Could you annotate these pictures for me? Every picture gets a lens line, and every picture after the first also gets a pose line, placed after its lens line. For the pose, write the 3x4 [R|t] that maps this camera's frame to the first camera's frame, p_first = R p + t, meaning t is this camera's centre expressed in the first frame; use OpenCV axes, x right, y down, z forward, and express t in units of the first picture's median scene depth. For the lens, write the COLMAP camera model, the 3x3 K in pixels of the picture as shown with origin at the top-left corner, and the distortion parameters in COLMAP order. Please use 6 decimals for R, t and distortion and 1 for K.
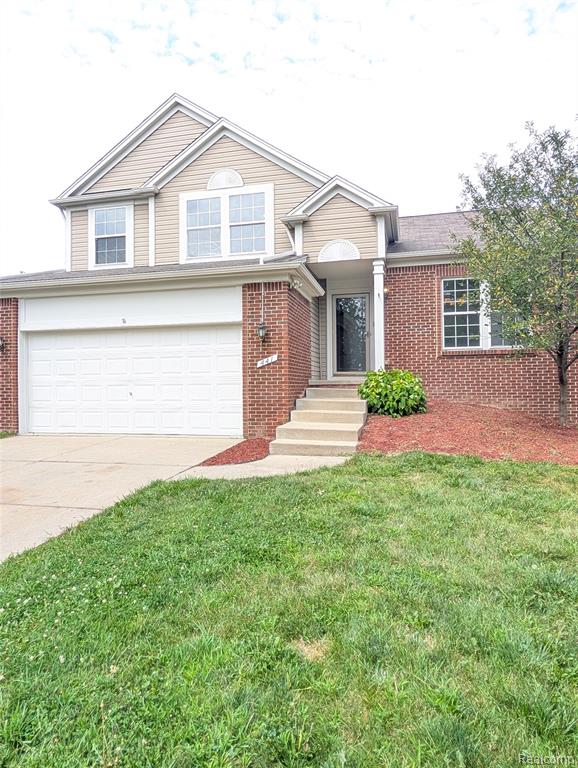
lens RADIAL K [[290.0, 0, 289.0], [0, 290.0, 384.0], [0, 0, 1]] dist [-0.000211, -0.000343]
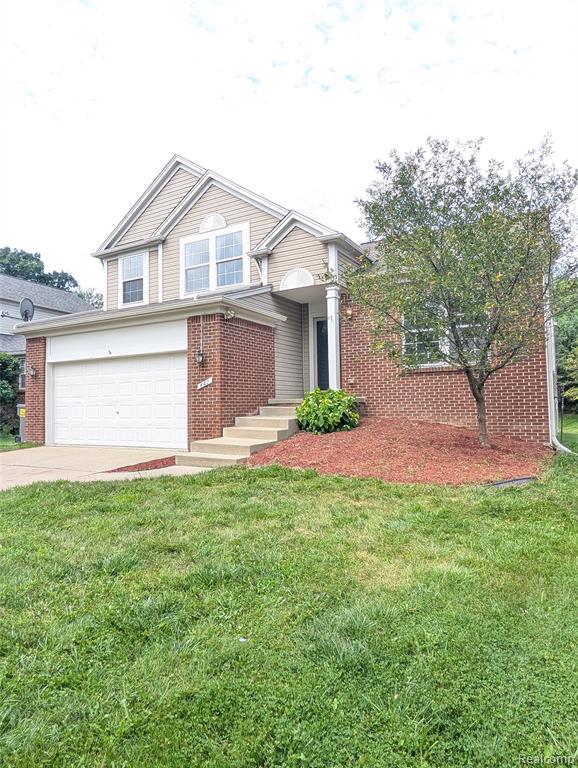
lens RADIAL K [[279.1, 0, 294.0], [0, 279.1, 396.8], [0, 0, 1]] dist [-0.000854, -0.000089]
pose [[0.986136, -0.011587, -0.165535, 0.286016], [0.008696, 0.999797, -0.018180, -0.002538], [0.165712, 0.016489, 0.986036, -0.013349]]
